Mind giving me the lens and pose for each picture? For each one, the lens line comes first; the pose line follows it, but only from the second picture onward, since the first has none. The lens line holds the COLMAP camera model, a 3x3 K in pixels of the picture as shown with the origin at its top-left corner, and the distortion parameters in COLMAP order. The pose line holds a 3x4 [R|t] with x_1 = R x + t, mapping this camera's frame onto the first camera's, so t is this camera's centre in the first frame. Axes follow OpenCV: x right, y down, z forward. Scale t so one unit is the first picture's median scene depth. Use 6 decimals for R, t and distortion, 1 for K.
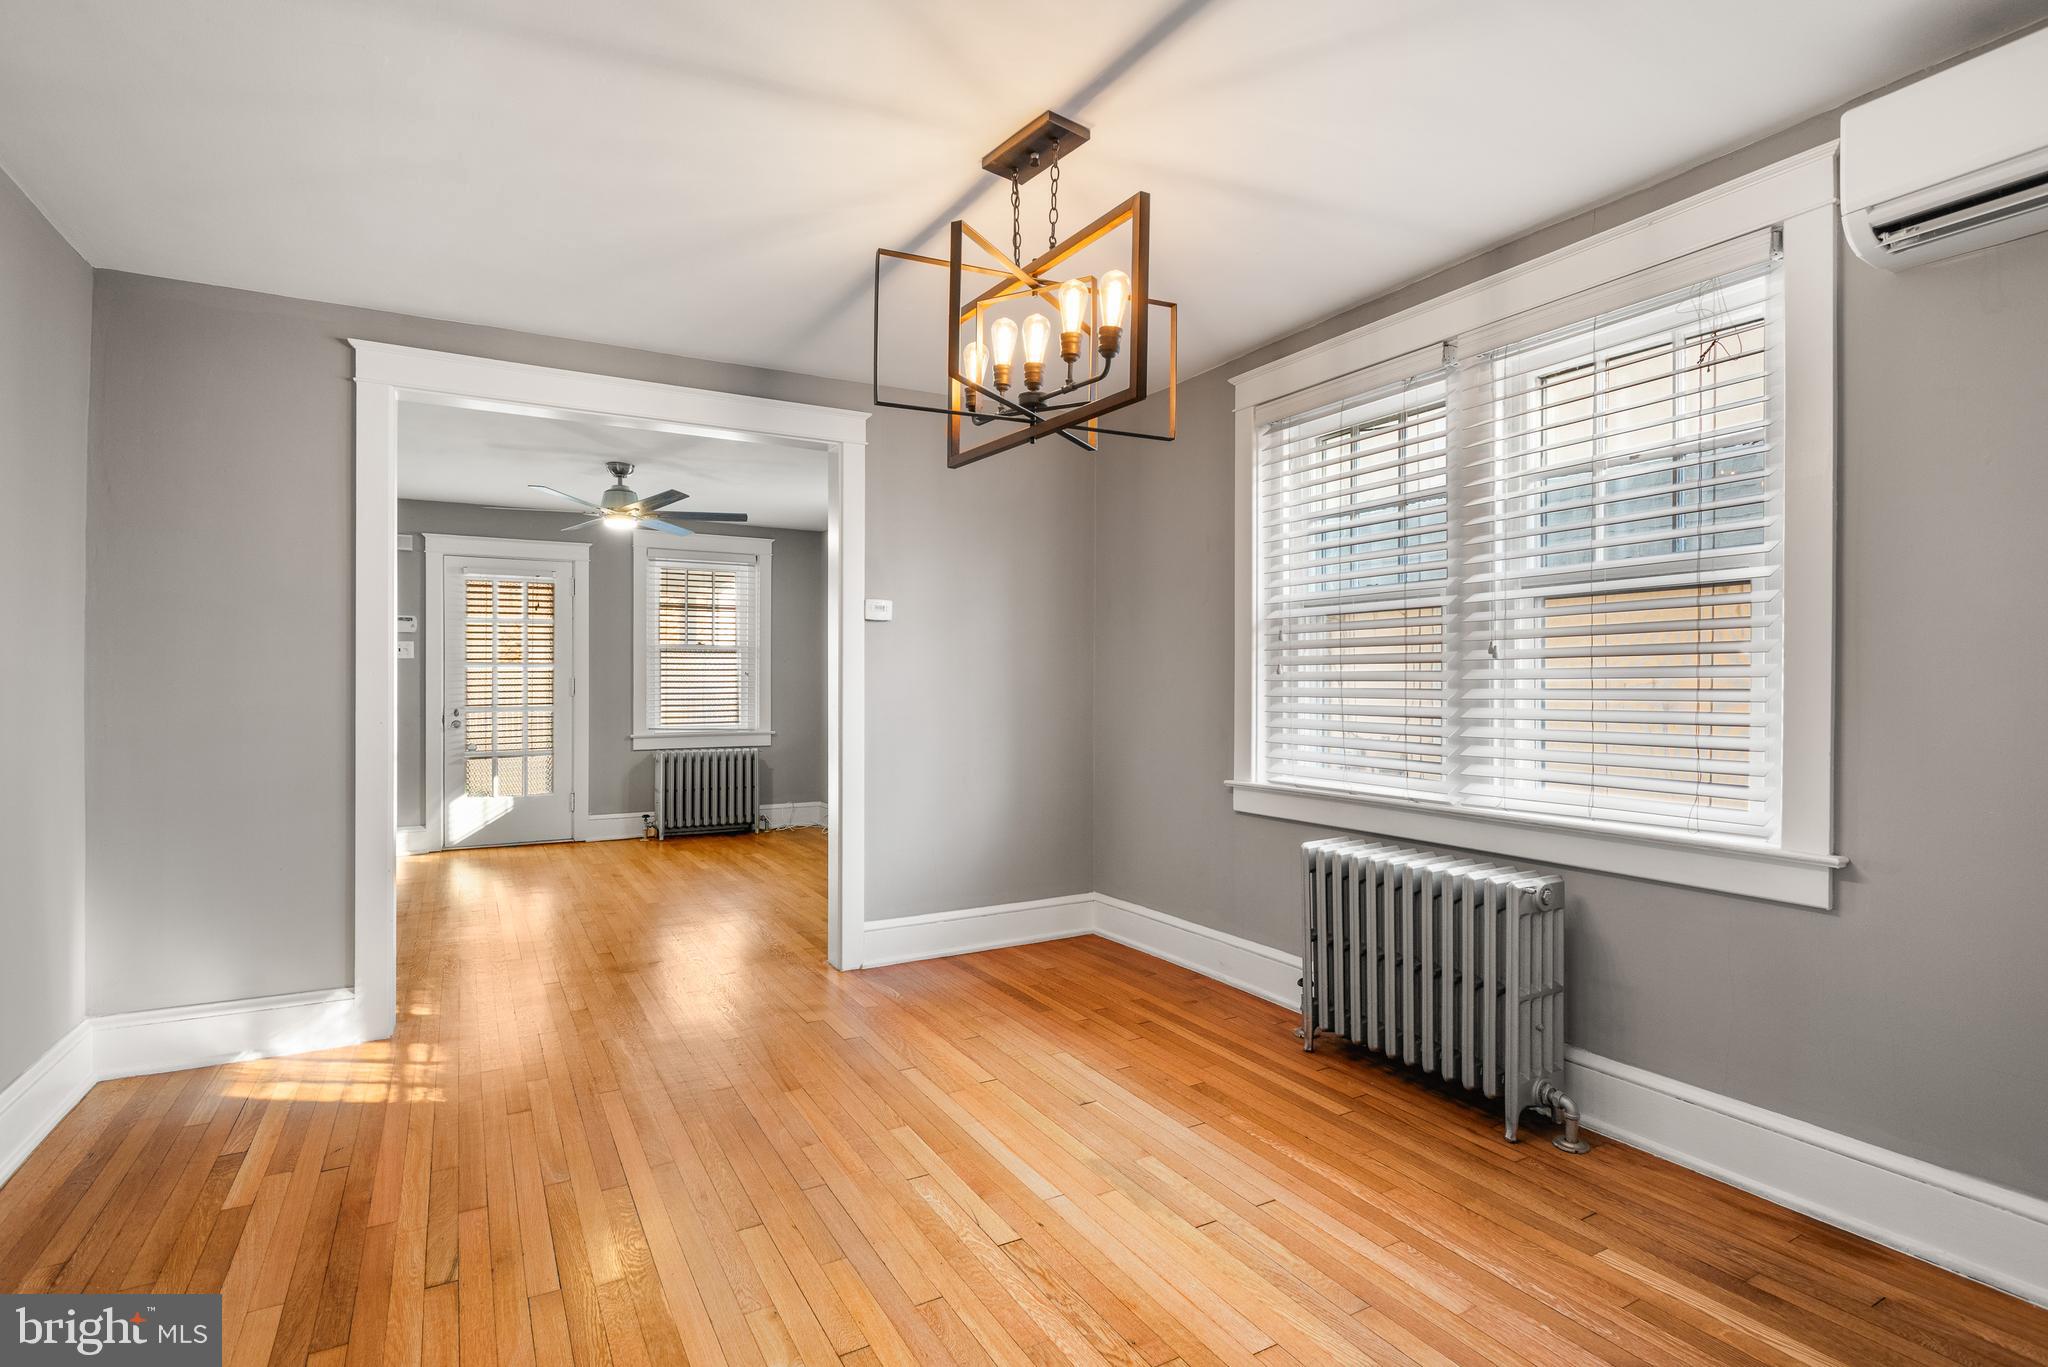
lens RADIAL K [[1000.8, 0, 1033.4], [0, 1000.8, 675.7], [0, 0, 1]] dist [0.001784, -0.000025]
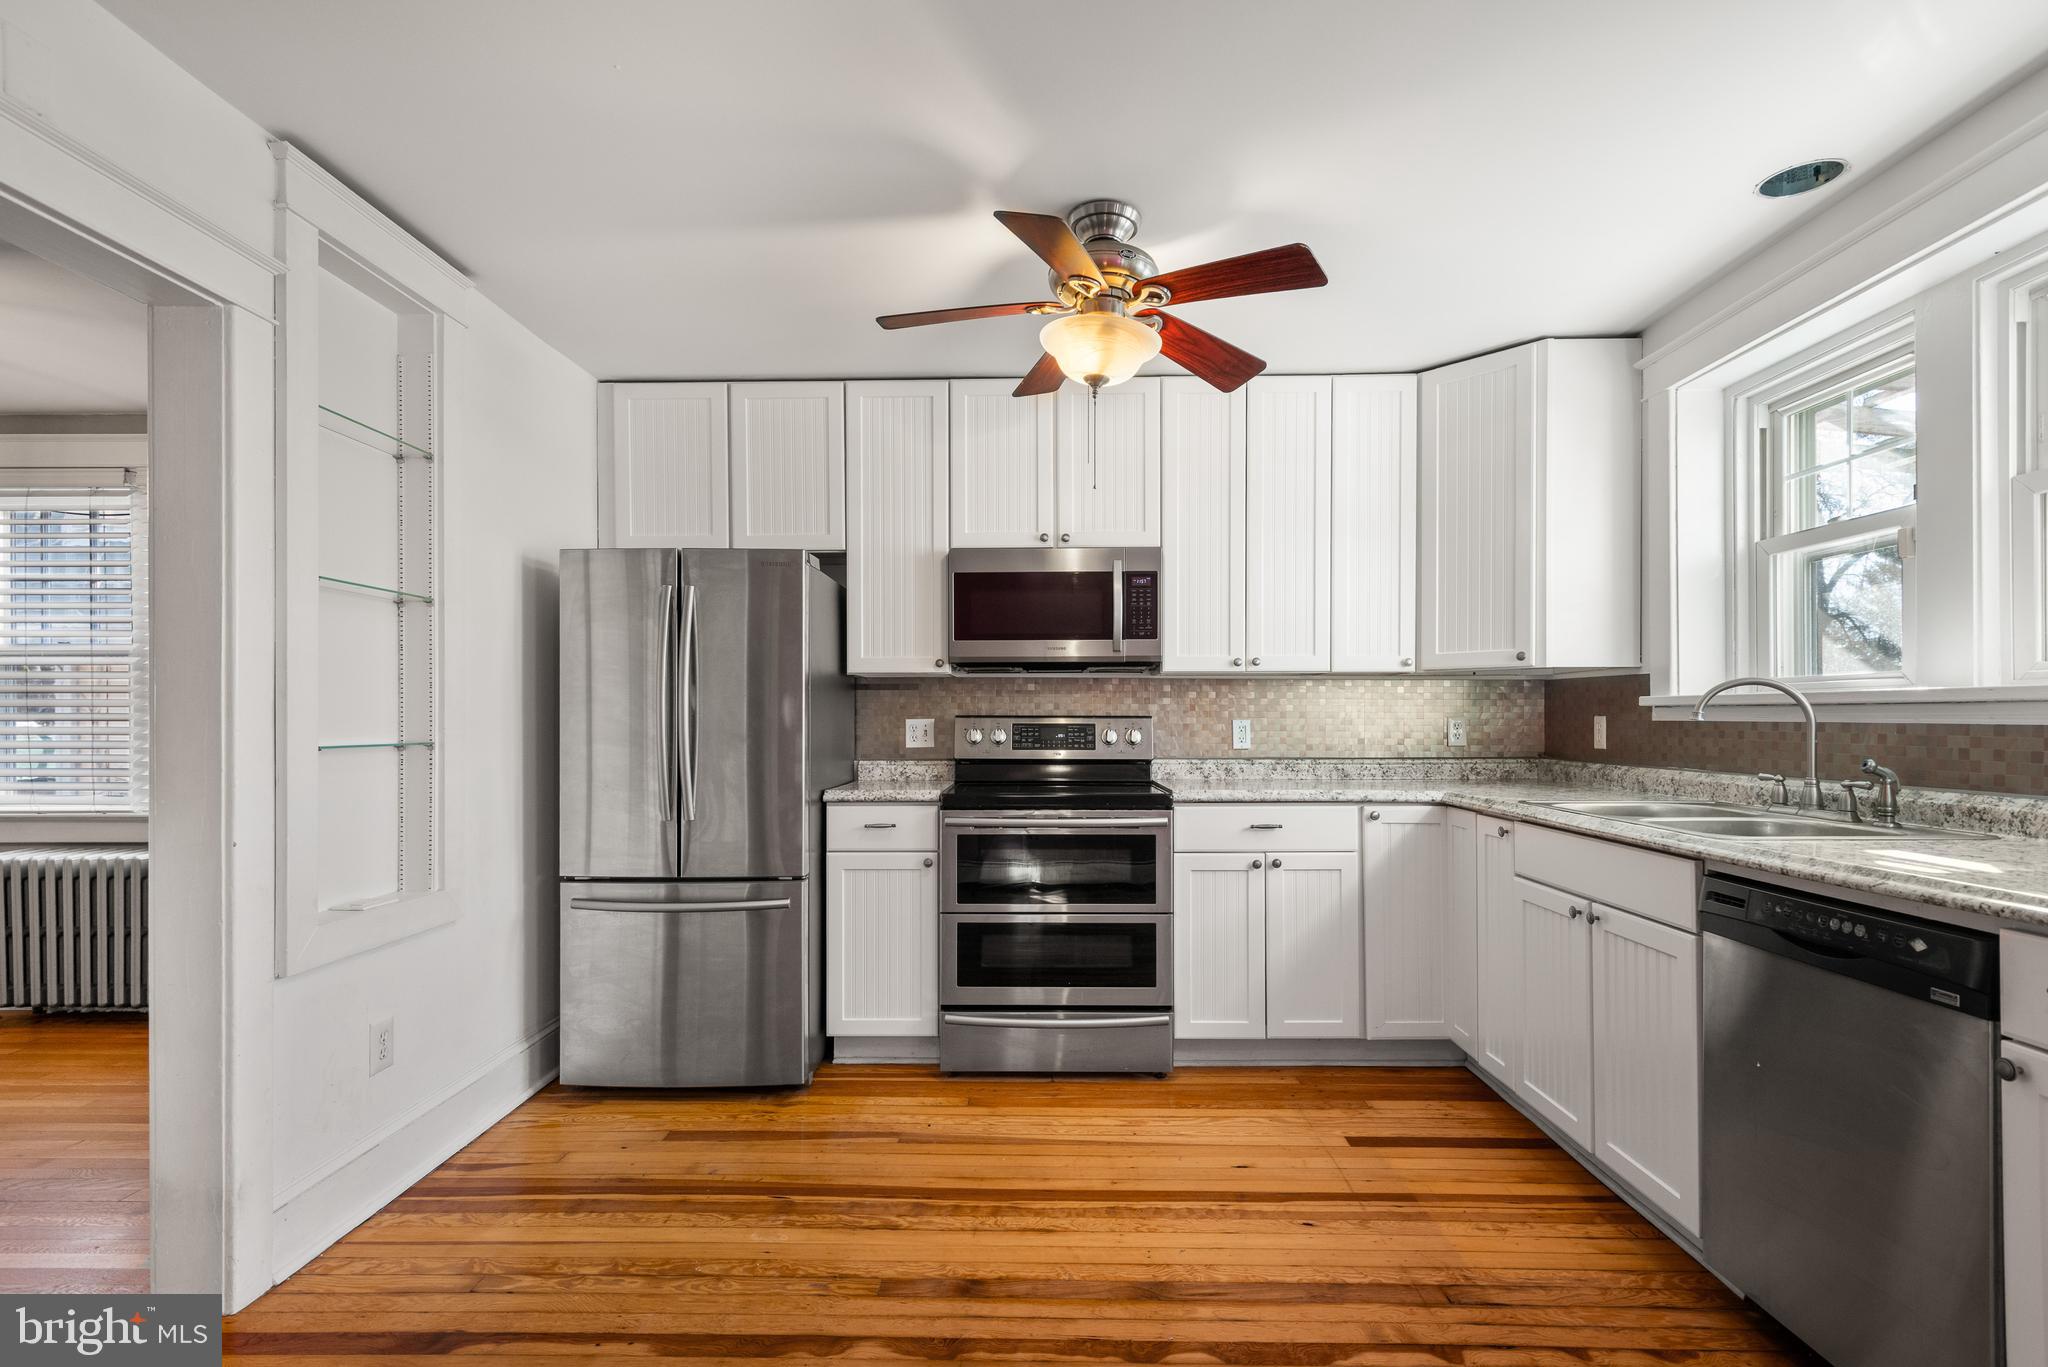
lens RADIAL K [[974.7, 0, 1022.6], [0, 974.7, 720.4], [0, 0, 1]] dist [0.027999, -0.010915]
pose [[0.518244, -0.003319, 0.855227, -0.124666], [-0.003009, 0.999979, 0.005704, -0.008390], [-0.855228, -0.005530, 0.518223, -0.872888]]
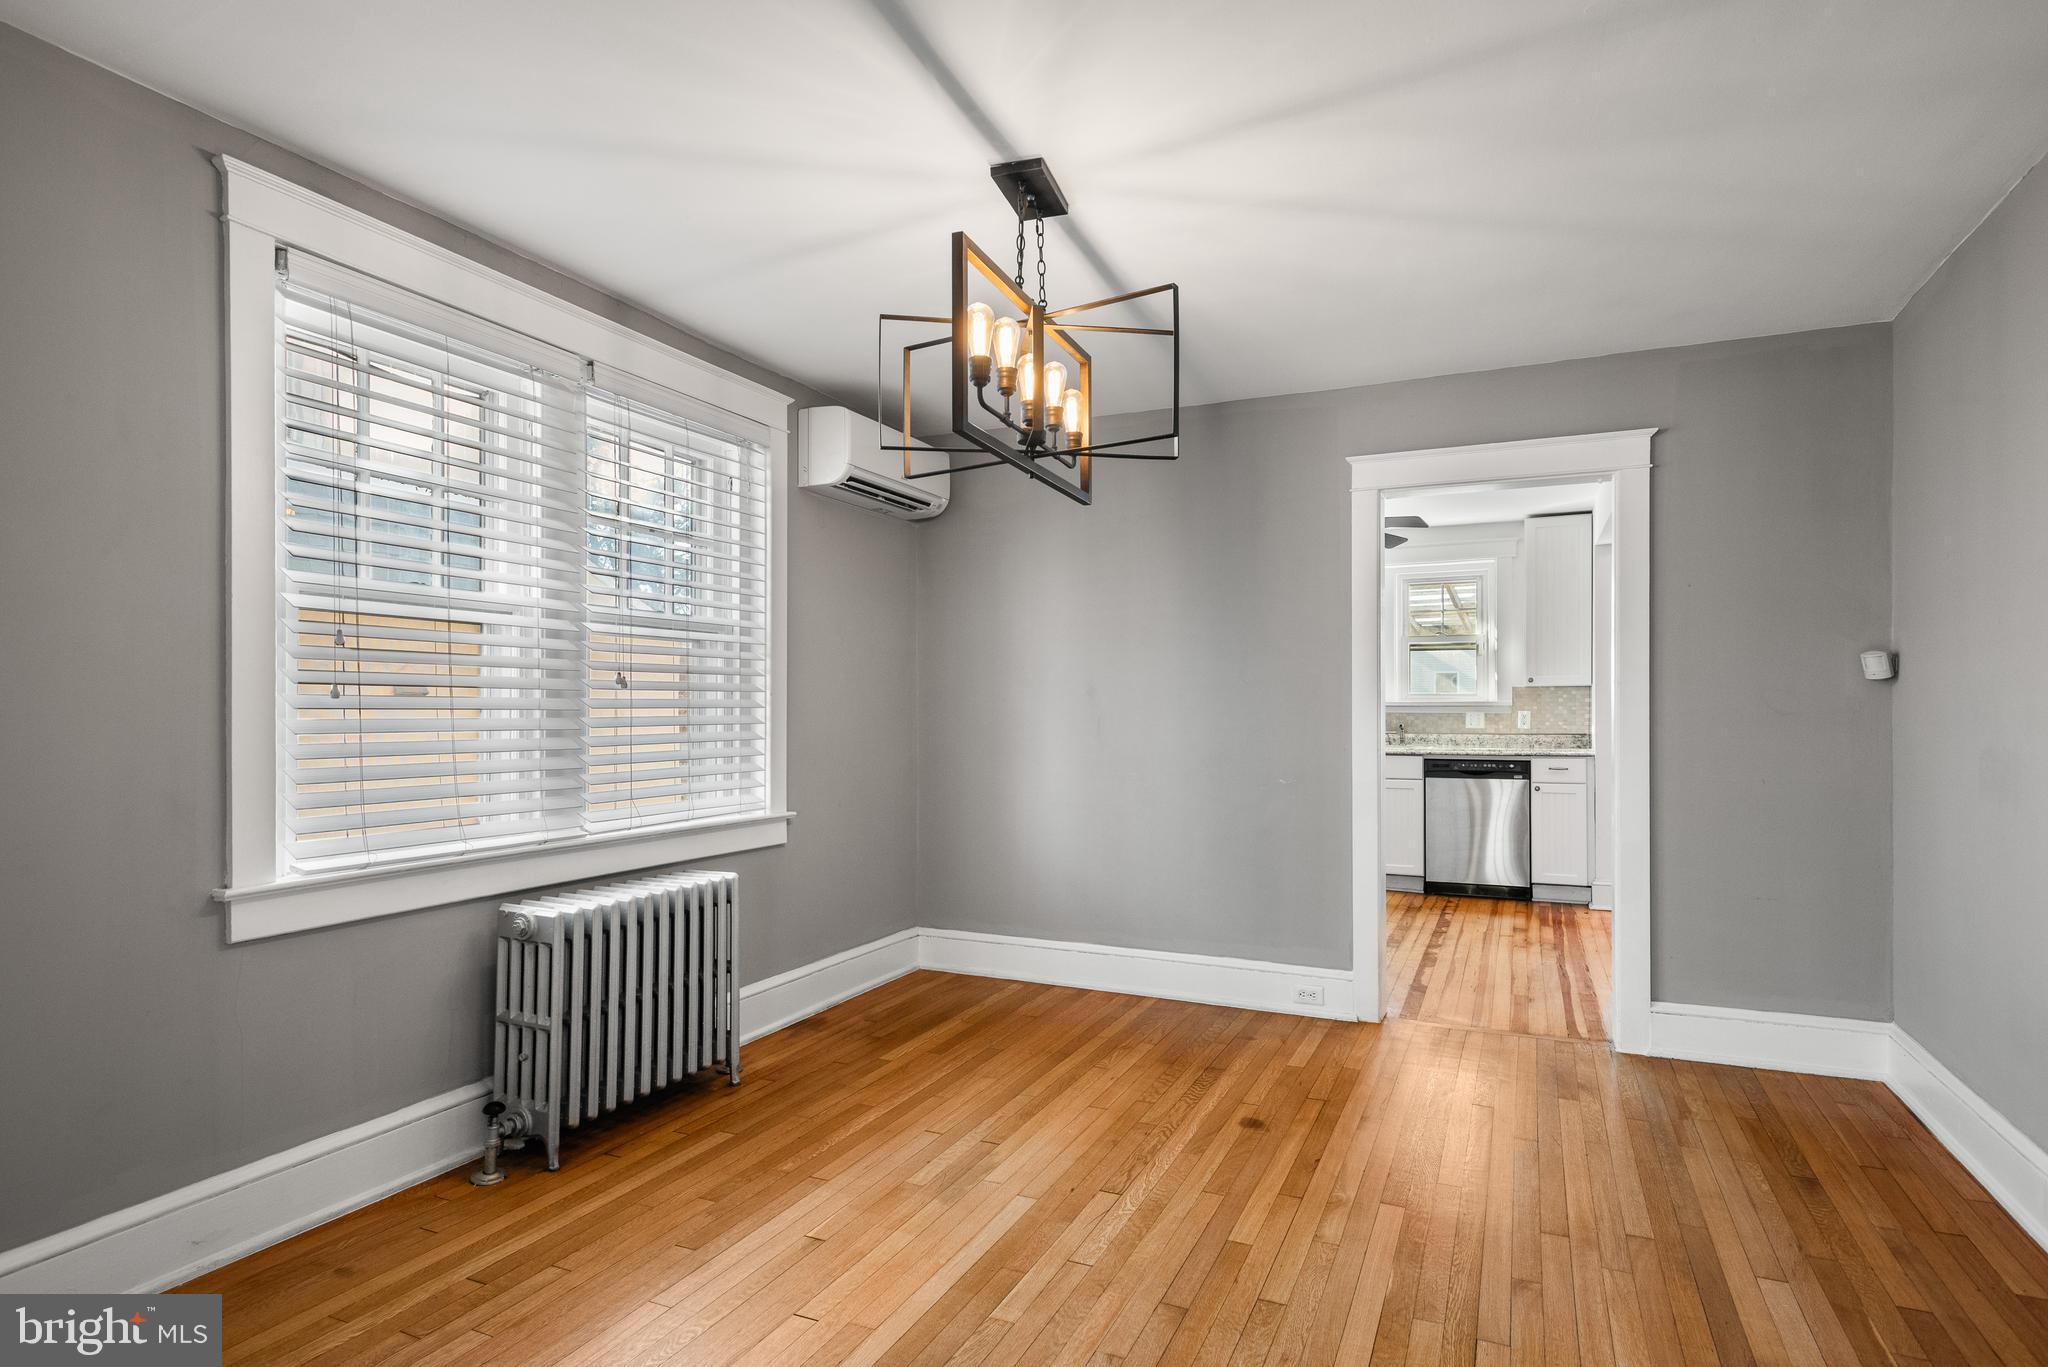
lens RADIAL K [[1093.4, 0, 1022.2], [0, 1093.4, 712.9], [0, 0, 1]] dist [0.015235, -0.000013]
pose [[-0.580340, -0.001749, 0.814373, -0.846614], [-0.005802, 0.999981, -0.001987, 0.010071], [-0.814354, -0.005878, -0.580339, 1.545269]]
